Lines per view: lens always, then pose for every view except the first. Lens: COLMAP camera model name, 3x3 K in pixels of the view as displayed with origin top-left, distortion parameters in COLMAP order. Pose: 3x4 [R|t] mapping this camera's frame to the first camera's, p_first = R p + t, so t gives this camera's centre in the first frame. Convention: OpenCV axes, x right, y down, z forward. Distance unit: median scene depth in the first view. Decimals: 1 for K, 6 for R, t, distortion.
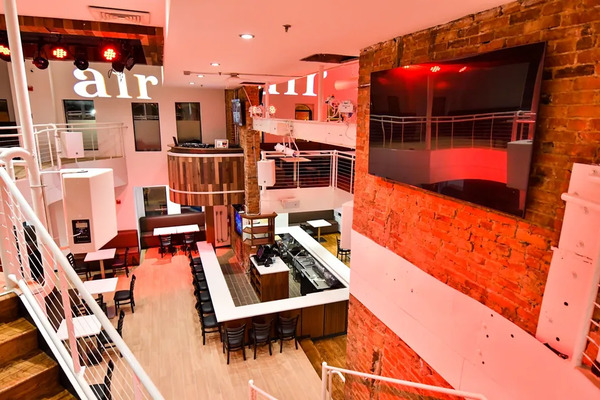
lens RADIAL K [[365.8, 0, 301.6], [0, 365.8, 203.7], [0, 0, 1]] dist [-0.008140, -0.002479]
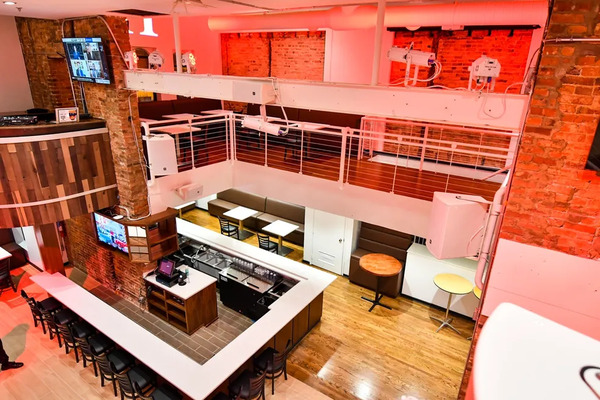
lens RADIAL K [[365.8, 0, 299.4], [0, 365.8, 201.9], [0, 0, 1]] dist [-0.008140, -0.002479]
pose [[0.811774, -0.196113, 0.550056, -0.266091], [0.119961, 0.977837, 0.171593, -0.081645], [-0.571517, -0.073310, 0.817309, 0.286035]]
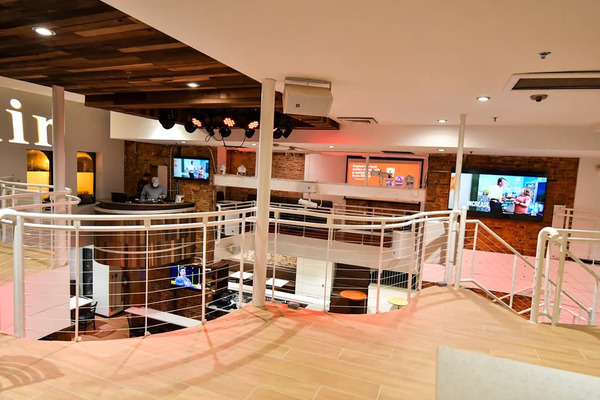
lens RADIAL K [[365.8, 0, 299.9], [0, 365.8, 198.1], [0, 0, 1]] dist [-0.008140, -0.002479]
pose [[0.668651, -0.034730, 0.742765, -0.746665], [0.130476, 0.988890, -0.071219, -0.050895], [-0.732039, 0.144534, 0.665754, 0.086614]]
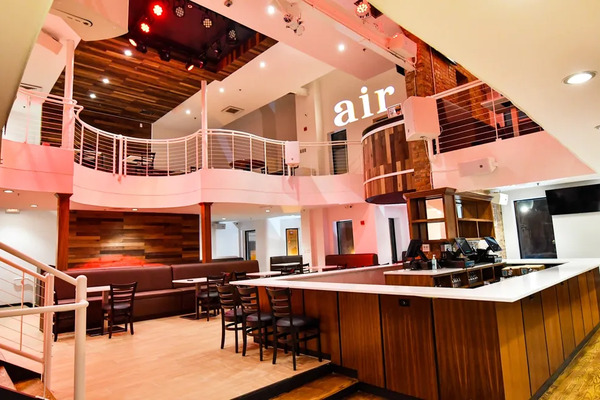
lens RADIAL K [[365.8, 0, 299.8], [0, 365.8, 203.0], [0, 0, 1]] dist [-0.008140, -0.002479]
pose [[0.392447, -0.147829, -0.907817, 0.365130], [-0.161219, 0.960663, -0.226129, 0.223391], [0.905535, 0.235101, 0.353176, 0.595667]]
